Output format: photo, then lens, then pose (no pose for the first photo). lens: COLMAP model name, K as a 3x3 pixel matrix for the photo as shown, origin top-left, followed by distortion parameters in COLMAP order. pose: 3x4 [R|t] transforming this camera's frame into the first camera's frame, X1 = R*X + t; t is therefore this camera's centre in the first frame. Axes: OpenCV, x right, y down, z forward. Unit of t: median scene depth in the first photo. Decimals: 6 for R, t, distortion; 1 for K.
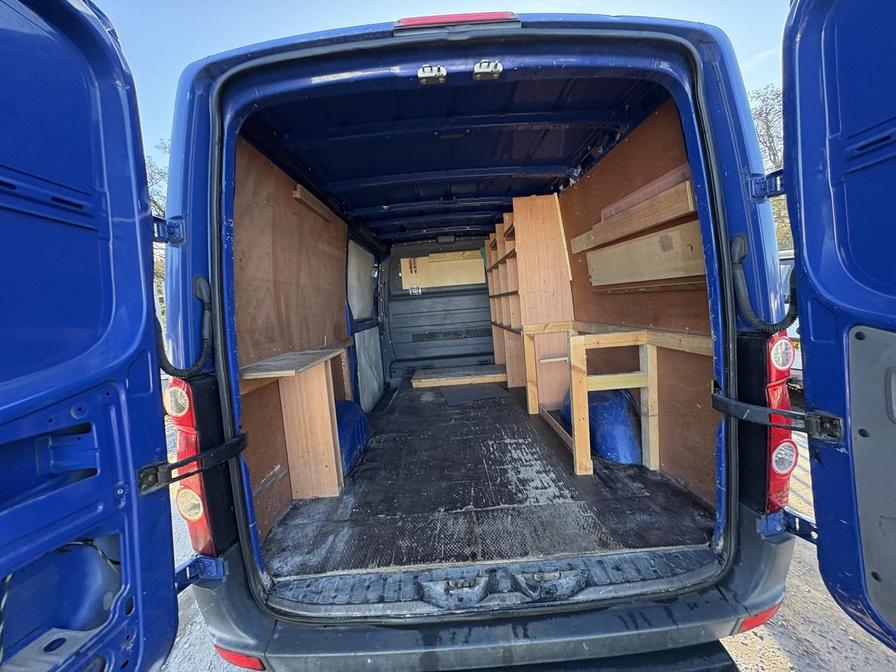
lens RADIAL K [[354.5, 0, 449.5], [0, 354.5, 336.3], [0, 0, 1]] dist [-0.000857, 0.000394]
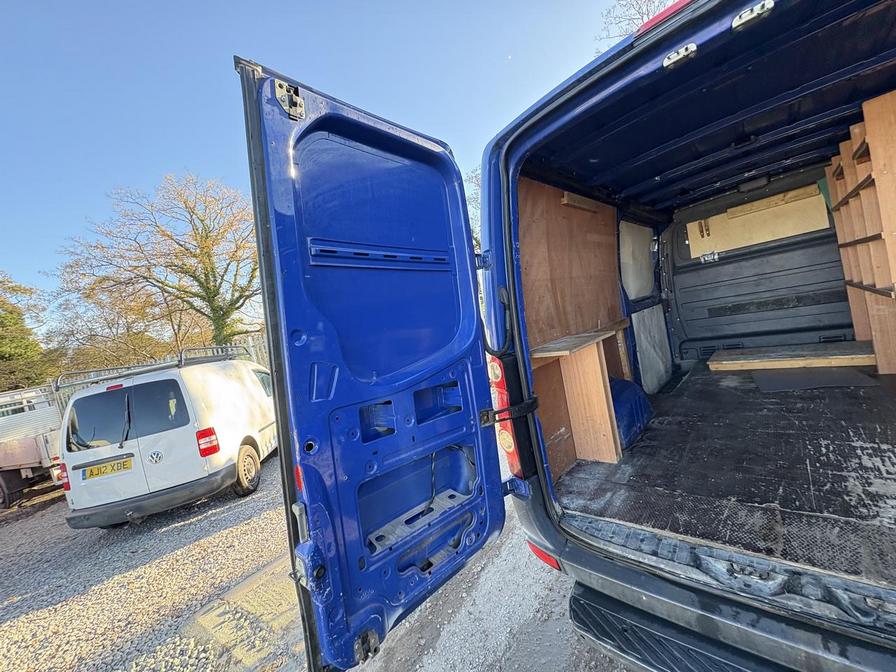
lens RADIAL K [[354.5, 0, 445.6], [0, 354.5, 342.8], [0, 0, 1]] dist [-0.000857, 0.000394]
pose [[0.715959, -0.025098, -0.697691, 0.098818], [0.073017, 0.996565, 0.039080, -0.009589], [0.694313, -0.078923, 0.715332, -0.155728]]
